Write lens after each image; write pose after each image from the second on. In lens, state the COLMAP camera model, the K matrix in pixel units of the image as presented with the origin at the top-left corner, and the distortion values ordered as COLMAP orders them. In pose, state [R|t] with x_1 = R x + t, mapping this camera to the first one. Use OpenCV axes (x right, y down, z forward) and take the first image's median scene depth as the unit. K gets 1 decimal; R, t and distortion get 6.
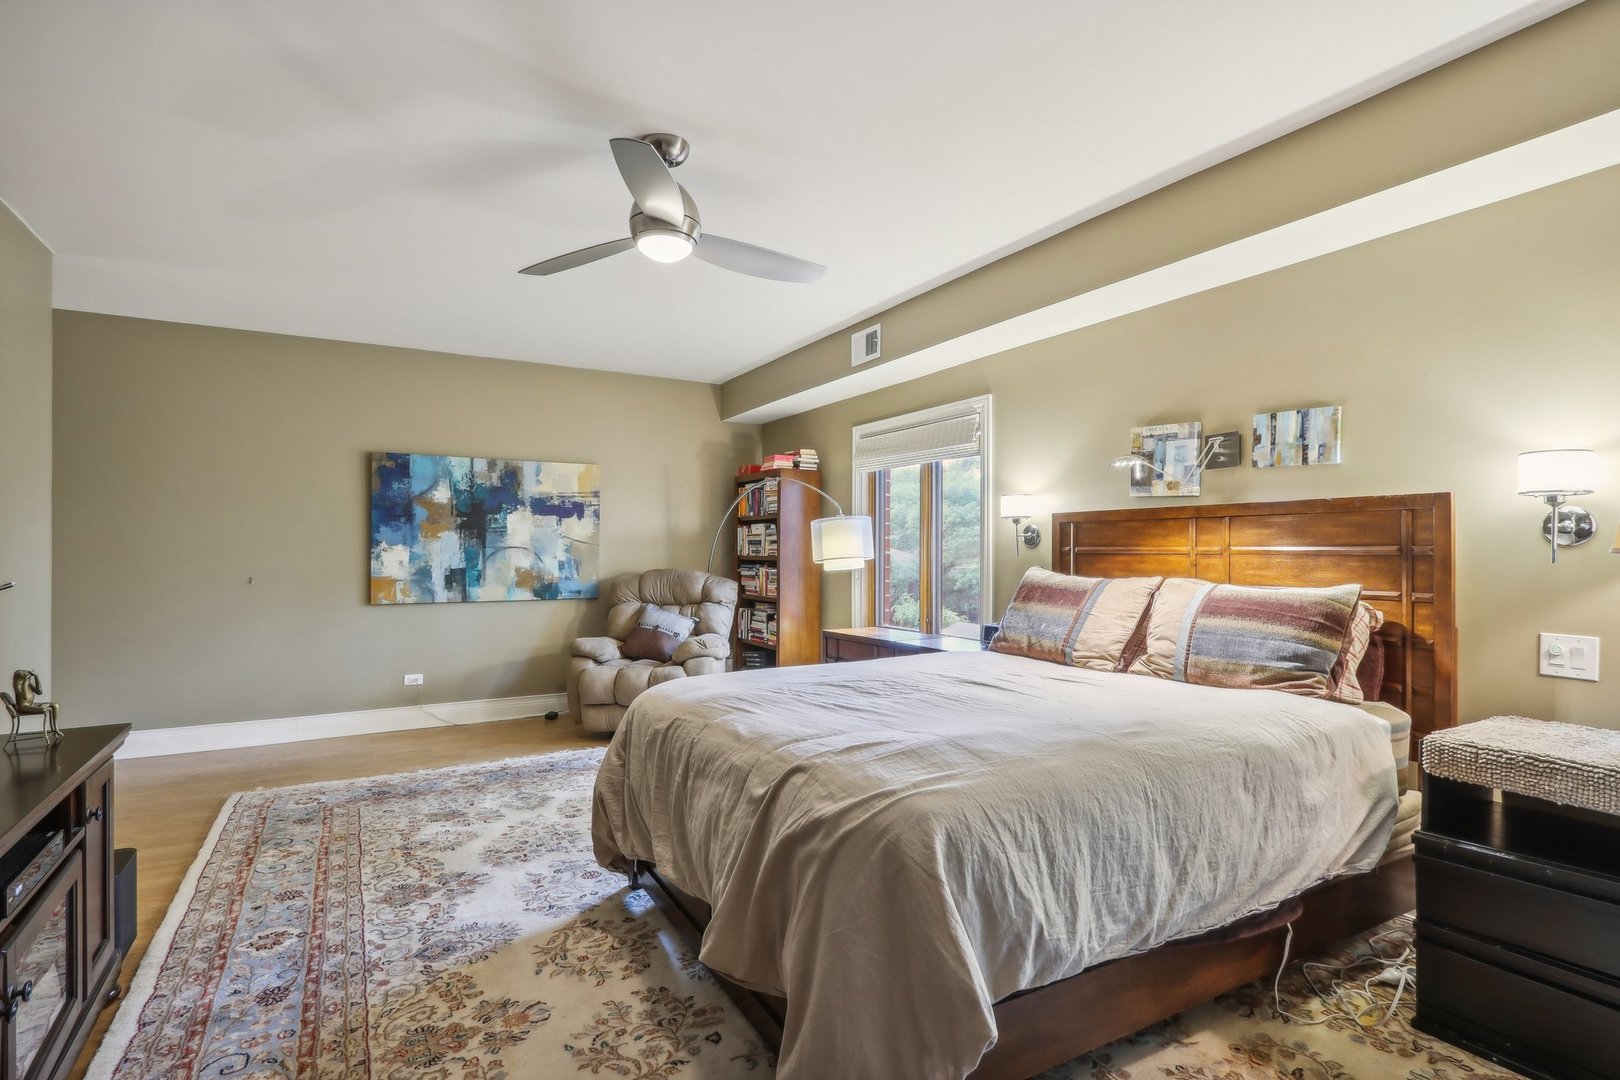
lens RADIAL K [[758.0, 0, 809.0], [0, 758.0, 549.9], [0, 0, 1]] dist [-0.012745, 0.000082]
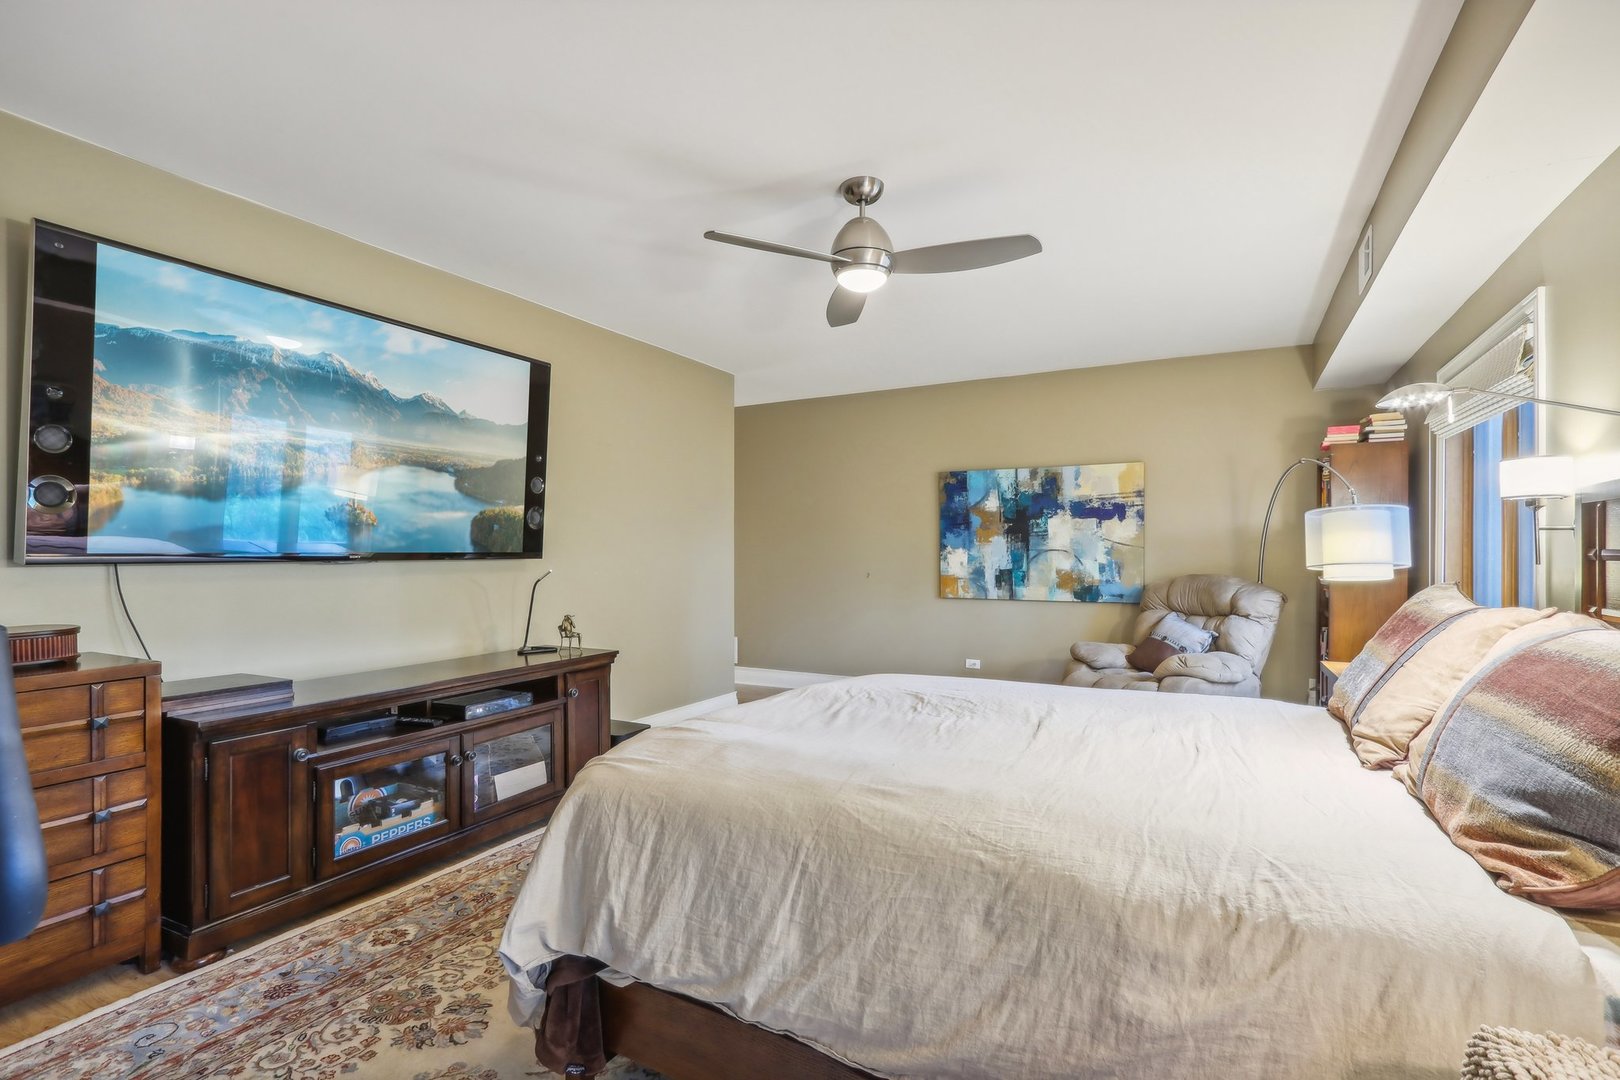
lens RADIAL K [[758.0, 0, 809.0], [0, 758.0, 549.9], [0, 0, 1]] dist [-0.012745, 0.000082]
pose [[0.531621, -0.002858, -0.846978, 0.326730], [0.001641, 0.999996, -0.002345, -0.001848], [0.846981, -0.000143, 0.531624, 0.161237]]
